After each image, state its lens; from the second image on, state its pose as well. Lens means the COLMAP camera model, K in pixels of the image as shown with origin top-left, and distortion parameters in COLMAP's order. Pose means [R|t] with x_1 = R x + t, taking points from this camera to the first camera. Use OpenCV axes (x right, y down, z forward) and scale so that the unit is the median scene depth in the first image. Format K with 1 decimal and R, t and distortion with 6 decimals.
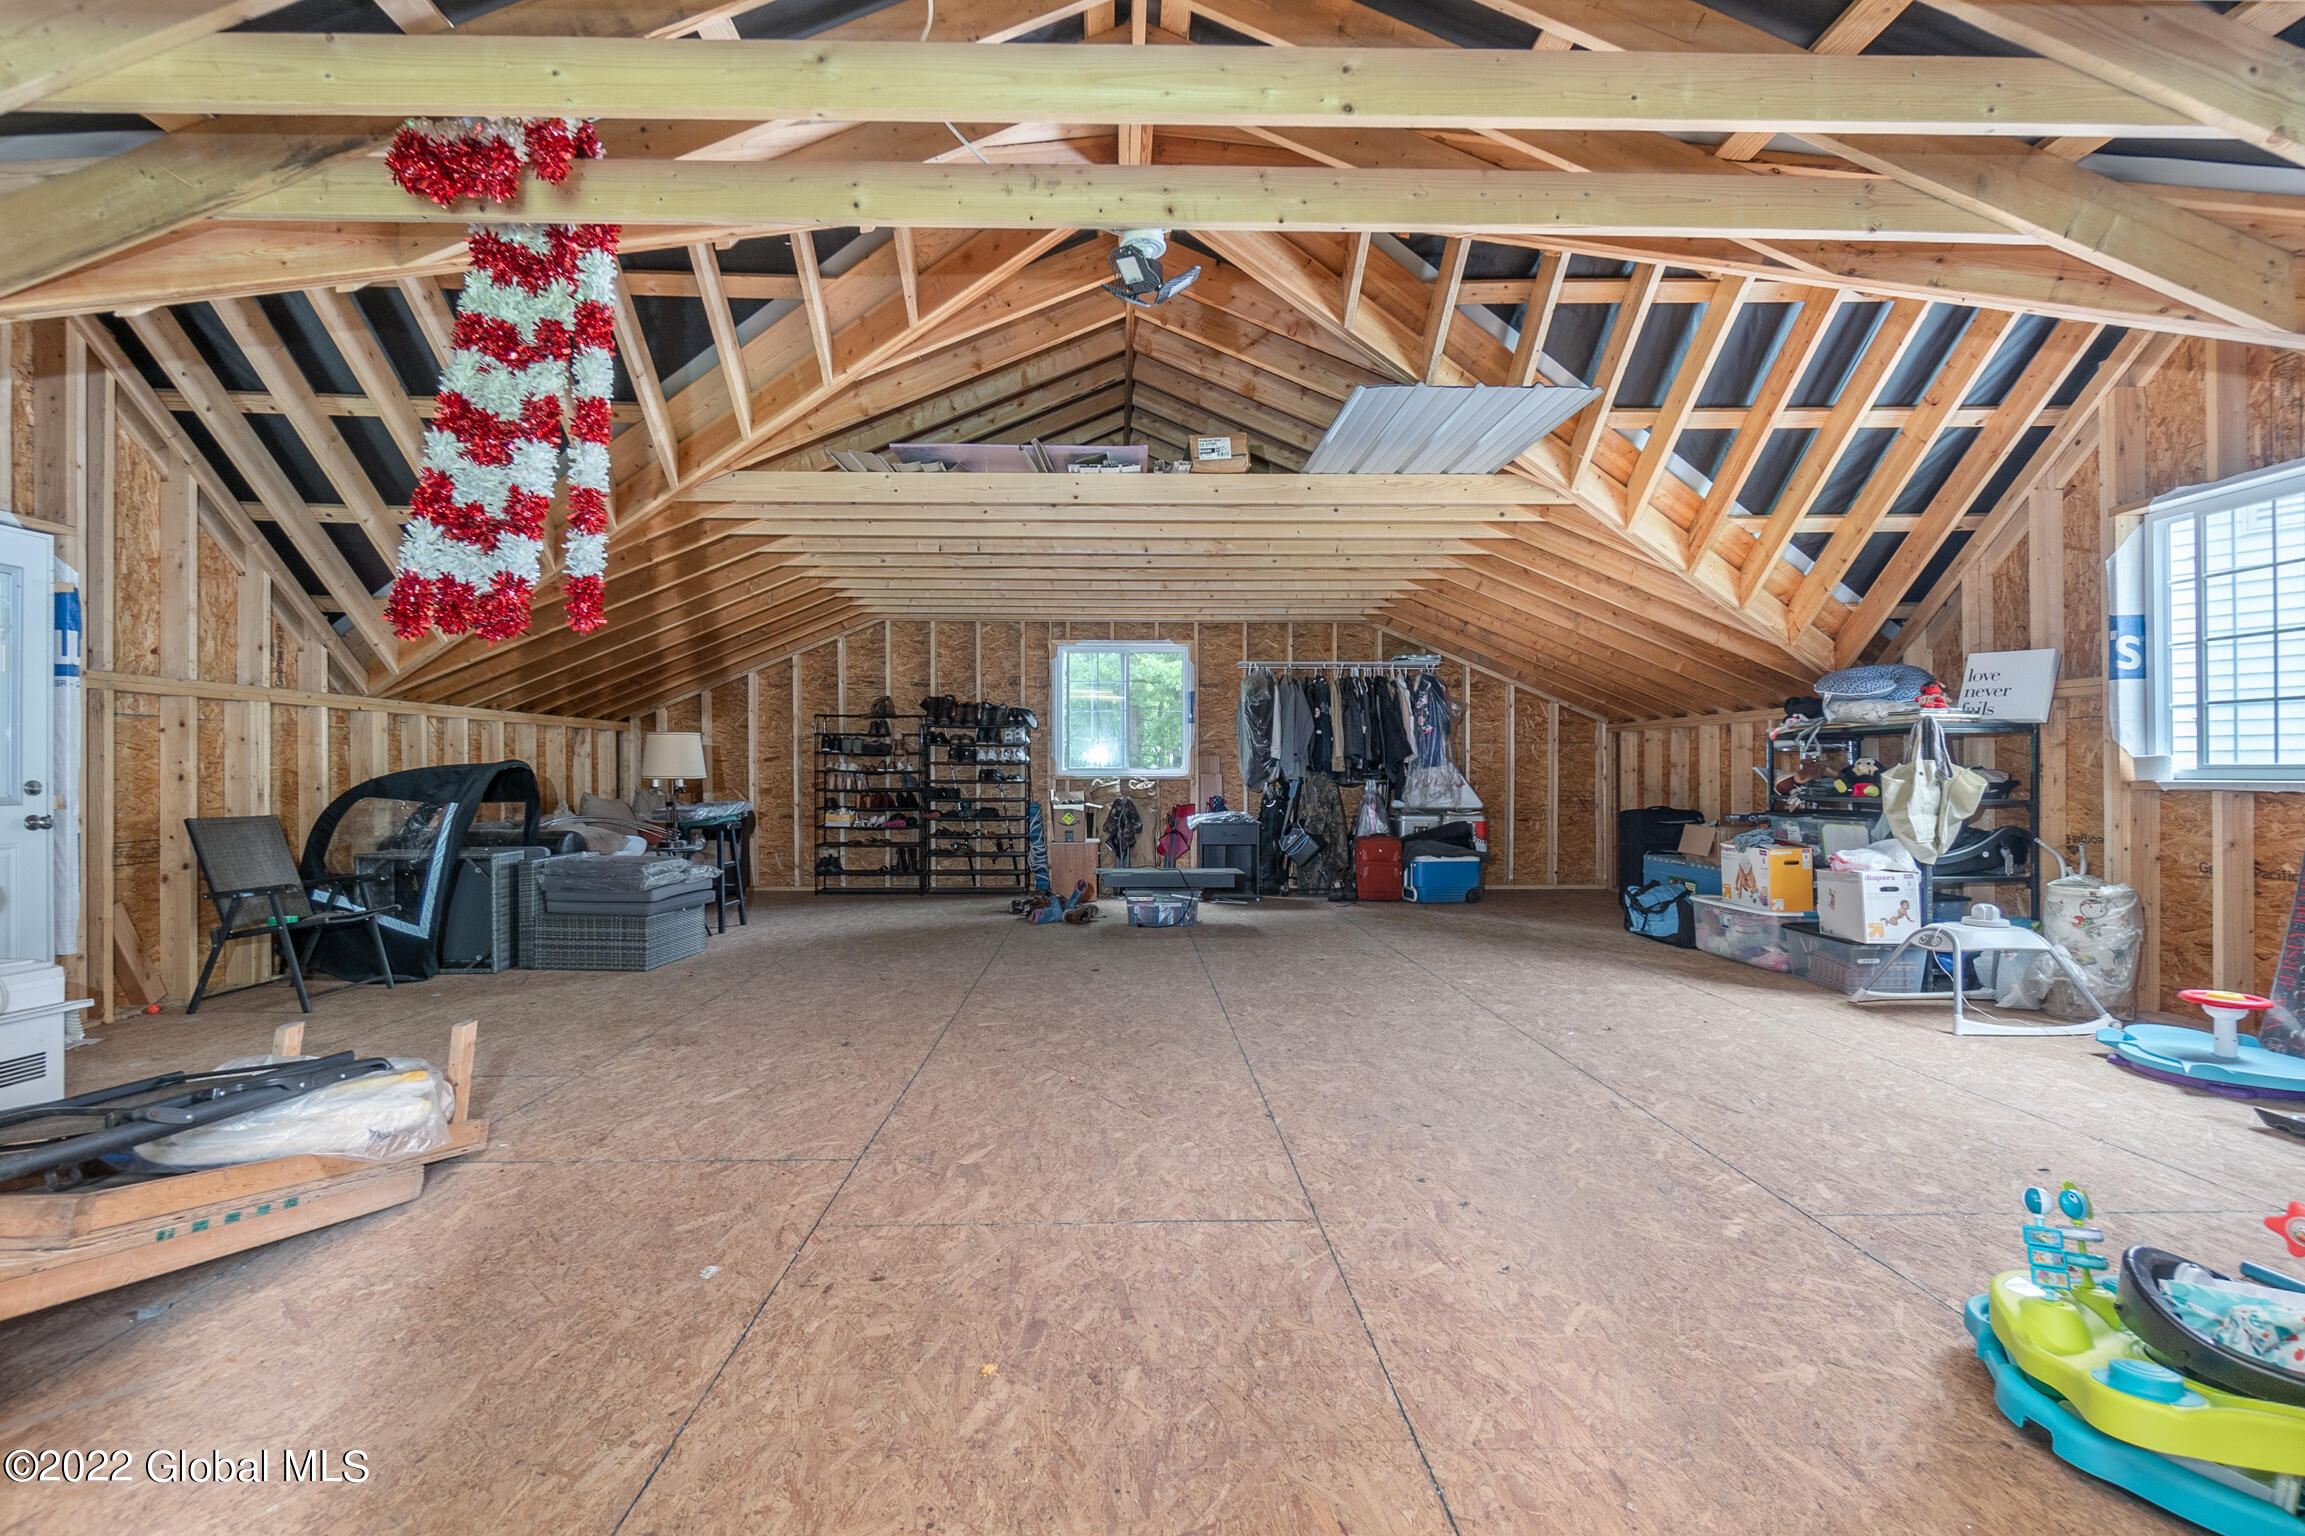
lens RADIAL K [[1025.6, 0, 1149.0], [0, 1025.6, 725.5], [0, 0, 1]] dist [-0.001718, -0.000177]
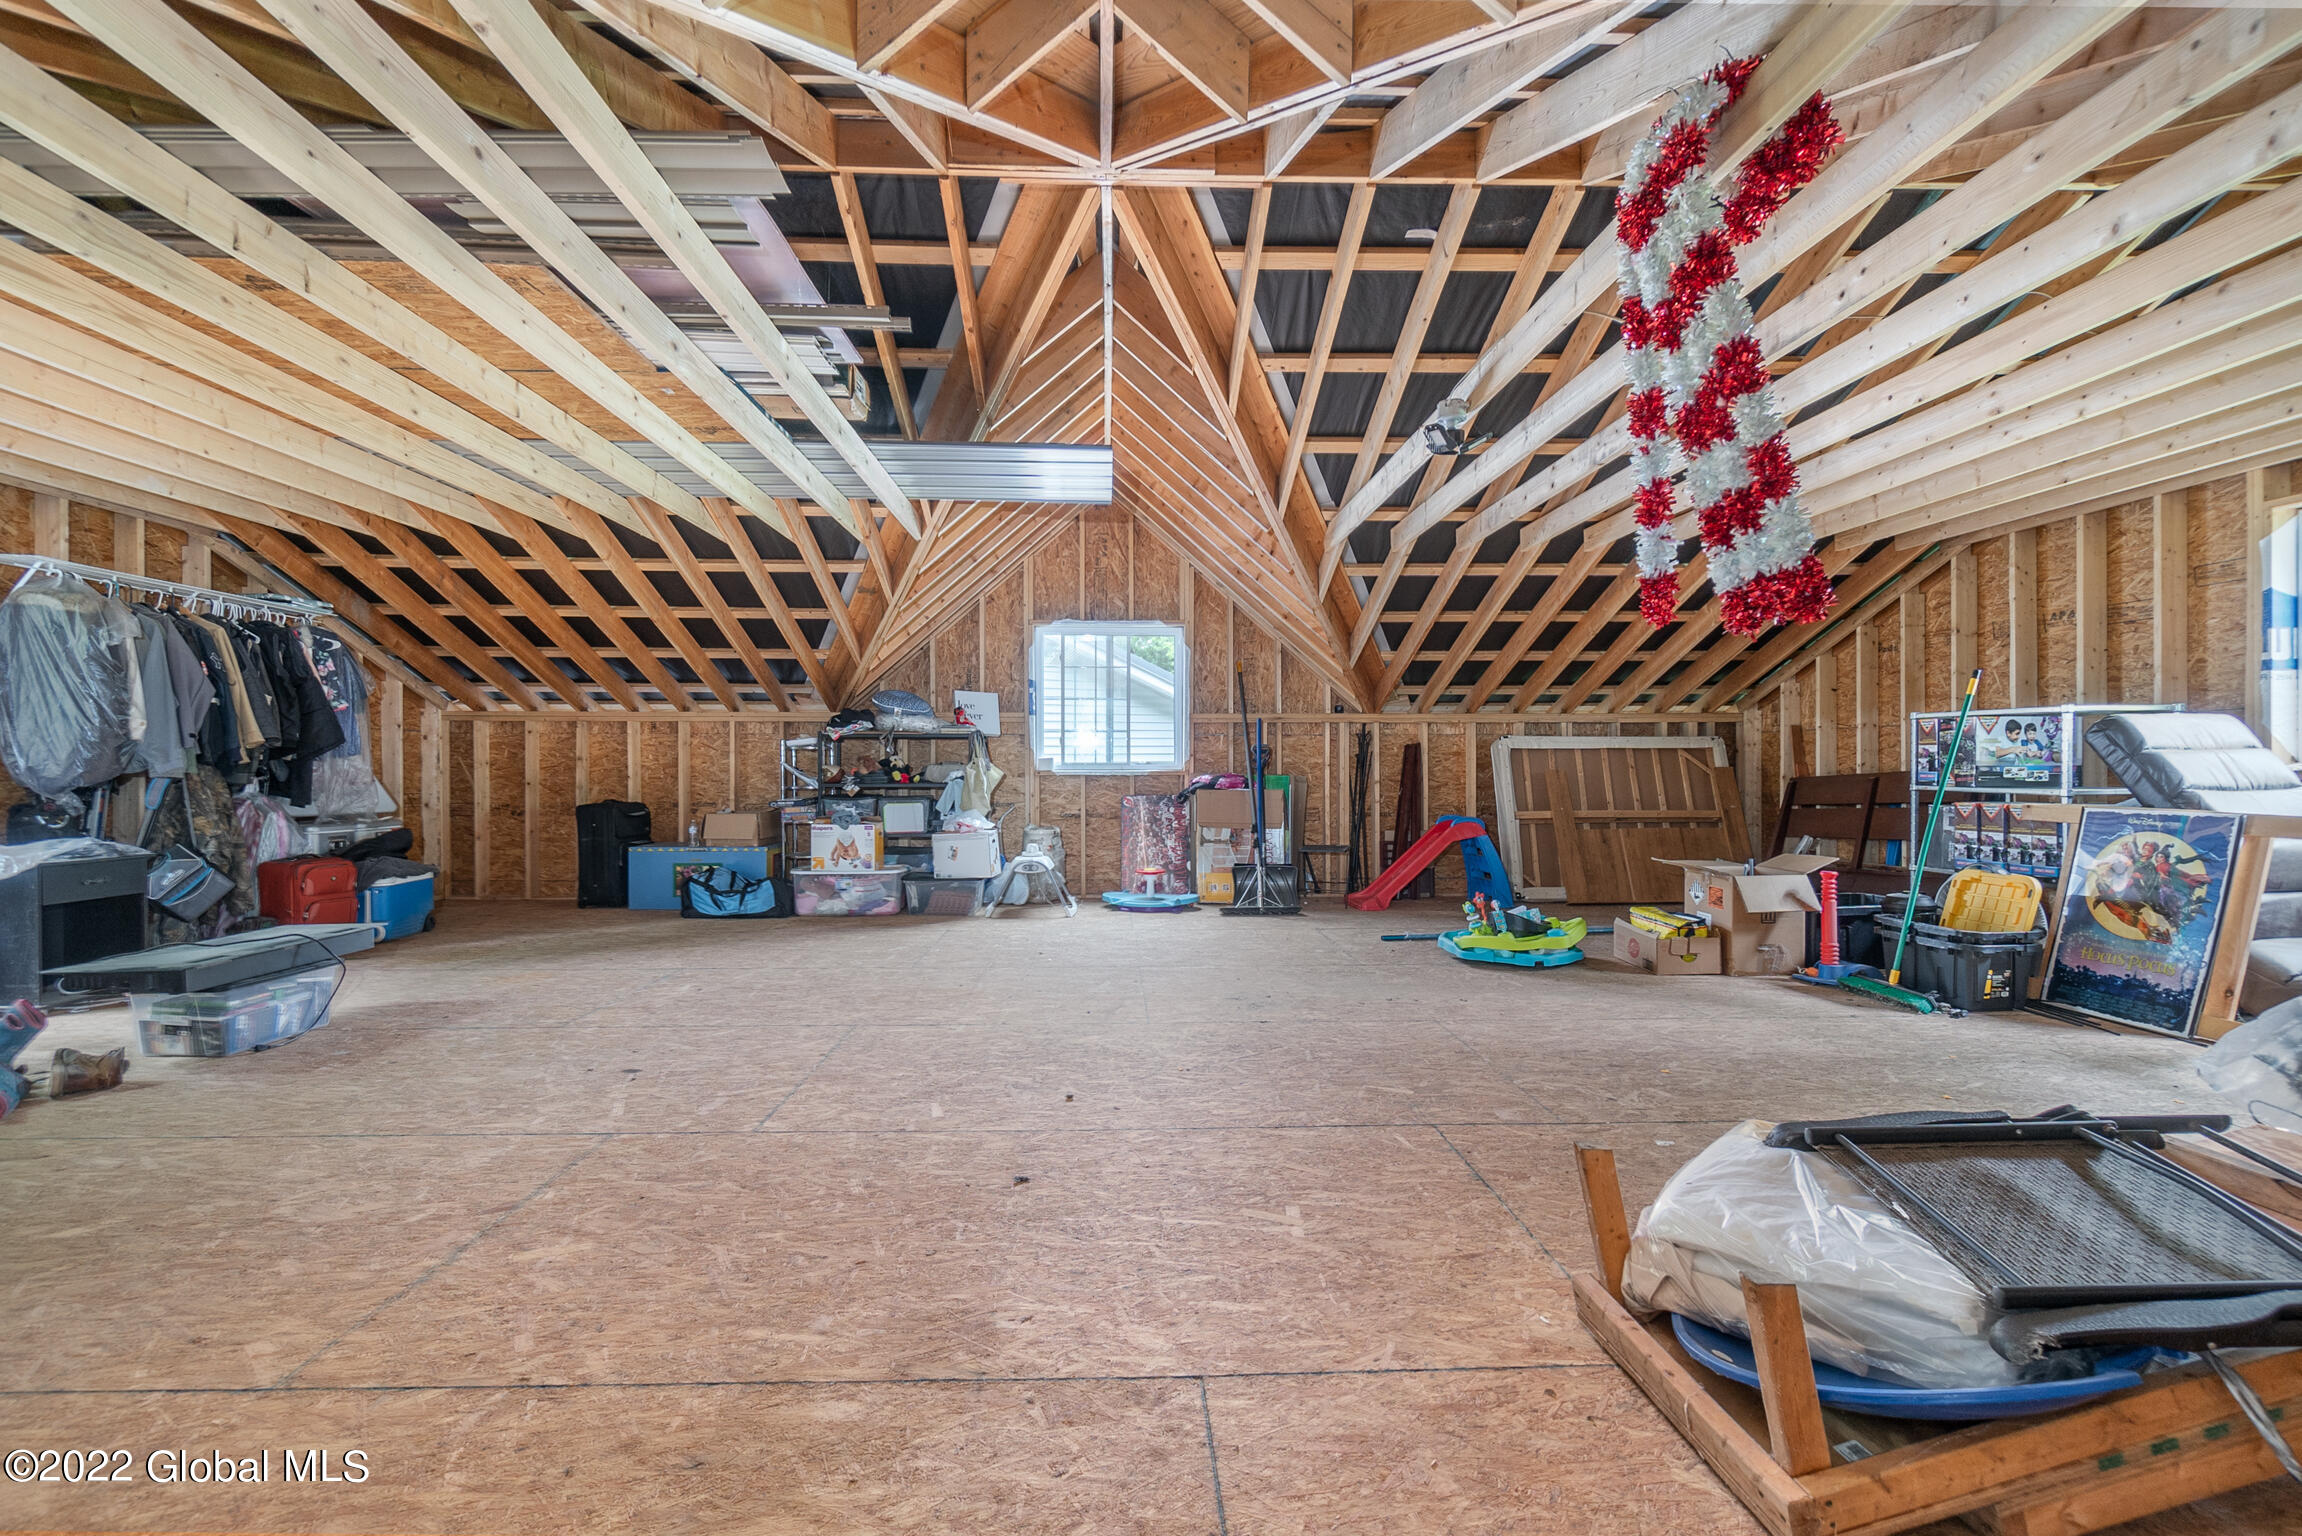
lens RADIAL K [[1008.4, 0, 1155.9], [0, 1008.4, 765.9], [0, 0, 1]] dist [-0.002355, 0.000081]
pose [[-0.035477, 0.001266, 0.999370, -0.836079], [-0.047976, 0.998844, -0.002968, 0.040946], [-0.998218, -0.048051, -0.035375, 0.846176]]
